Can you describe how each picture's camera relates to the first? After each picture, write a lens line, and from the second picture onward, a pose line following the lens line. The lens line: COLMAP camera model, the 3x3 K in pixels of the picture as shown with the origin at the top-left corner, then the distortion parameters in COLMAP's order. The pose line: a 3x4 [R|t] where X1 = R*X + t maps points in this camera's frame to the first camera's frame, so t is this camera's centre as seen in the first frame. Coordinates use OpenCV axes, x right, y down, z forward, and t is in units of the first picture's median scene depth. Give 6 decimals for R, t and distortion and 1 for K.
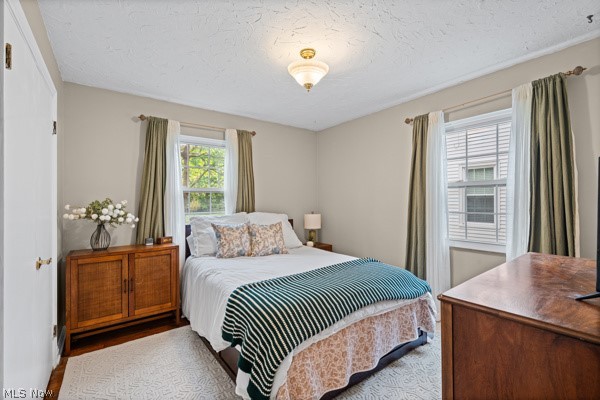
lens RADIAL K [[259.5, 0, 300.0], [0, 259.5, 200.0], [0, 0, 1]] dist [0.009983, 0.000026]
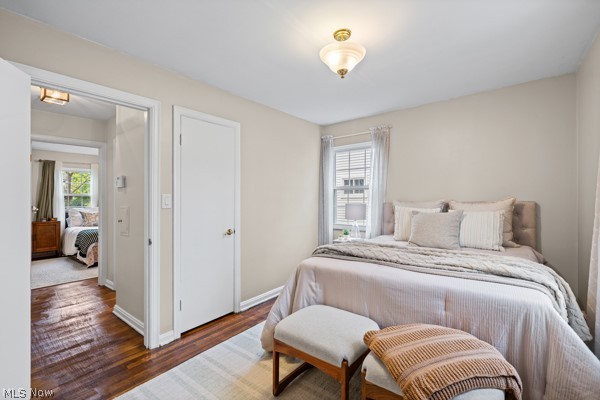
lens RADIAL K [[258.8, 0, 298.1], [0, 258.8, 202.8], [0, 0, 1]] dist [0.000769, -0.000067]
pose [[0.965395, 0.006085, 0.260721, 0.831225], [-0.005416, 0.999980, -0.003284, 0.017460], [-0.260736, 0.001758, 0.965409, -1.506760]]
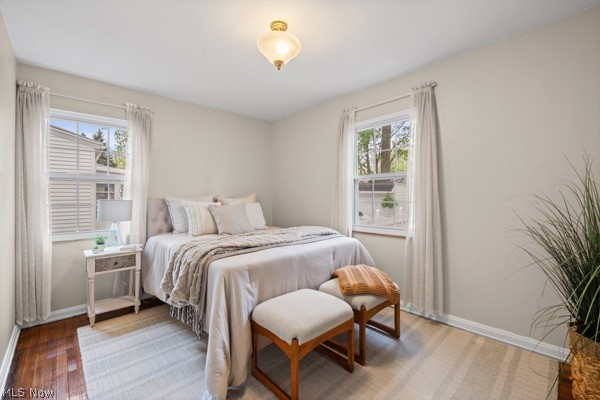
lens RADIAL K [[258.8, 0, 298.1], [0, 258.8, 202.8], [0, 0, 1]] dist [0.000769, -0.000067]
pose [[-0.099428, 0.004236, 0.995036, -2.625712], [0.022648, 0.999742, -0.001993, 0.258265], [-0.994787, 0.022338, -0.099499, 3.854855]]
